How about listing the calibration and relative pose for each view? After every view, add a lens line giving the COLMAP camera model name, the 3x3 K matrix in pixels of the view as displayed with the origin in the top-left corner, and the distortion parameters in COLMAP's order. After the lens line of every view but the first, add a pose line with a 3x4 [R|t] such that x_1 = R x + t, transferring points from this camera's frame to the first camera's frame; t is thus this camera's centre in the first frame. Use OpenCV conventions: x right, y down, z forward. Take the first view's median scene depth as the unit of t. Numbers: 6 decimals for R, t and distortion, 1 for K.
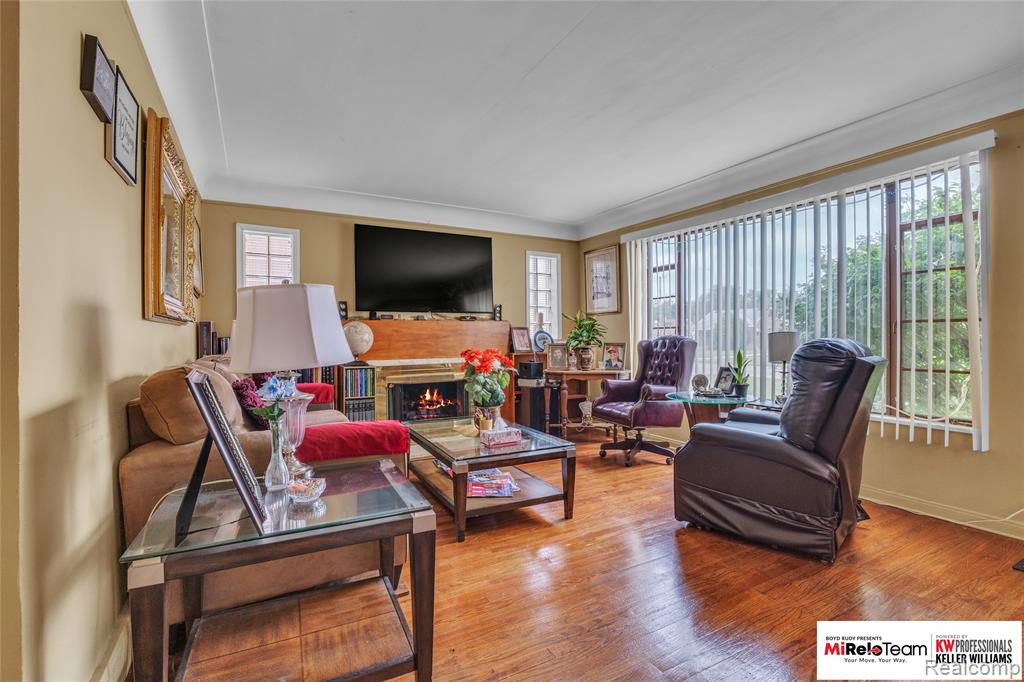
lens RADIAL K [[434.1, 0, 507.2], [0, 434.1, 336.0], [0, 0, 1]] dist [0.000142, 0.000079]
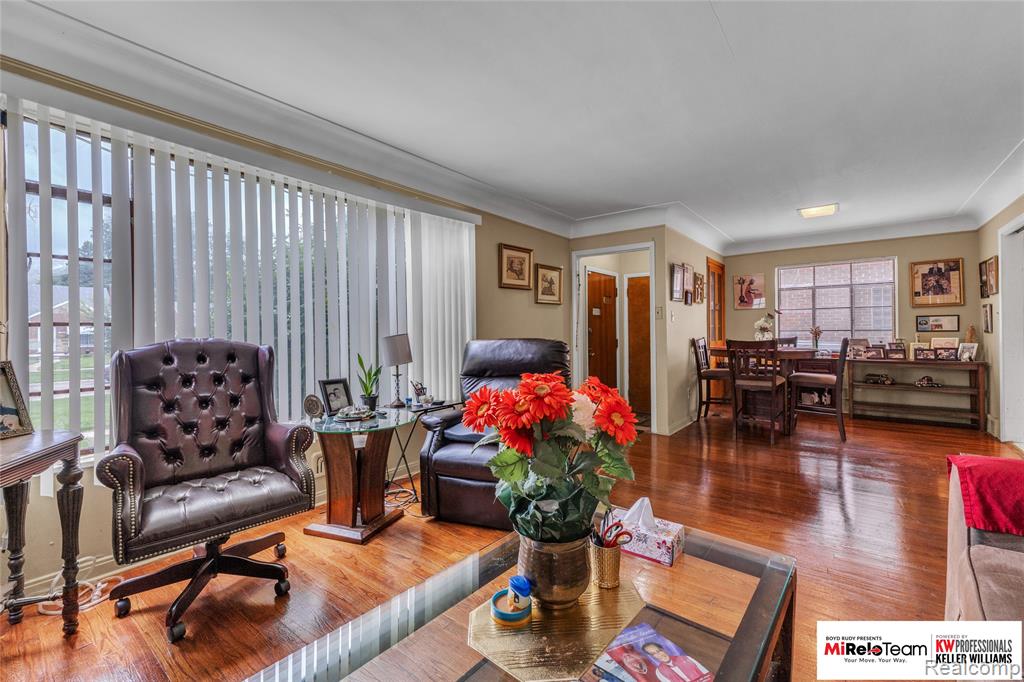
lens RADIAL K [[434.1, 0, 507.2], [0, 434.1, 336.0], [0, 0, 1]] dist [0.000142, 0.000079]
pose [[-0.367978, -0.002518, 0.929831, -0.362601], [0.006046, 0.999969, 0.005101, -0.008263], [-0.929815, 0.007499, -0.367951, 1.120674]]
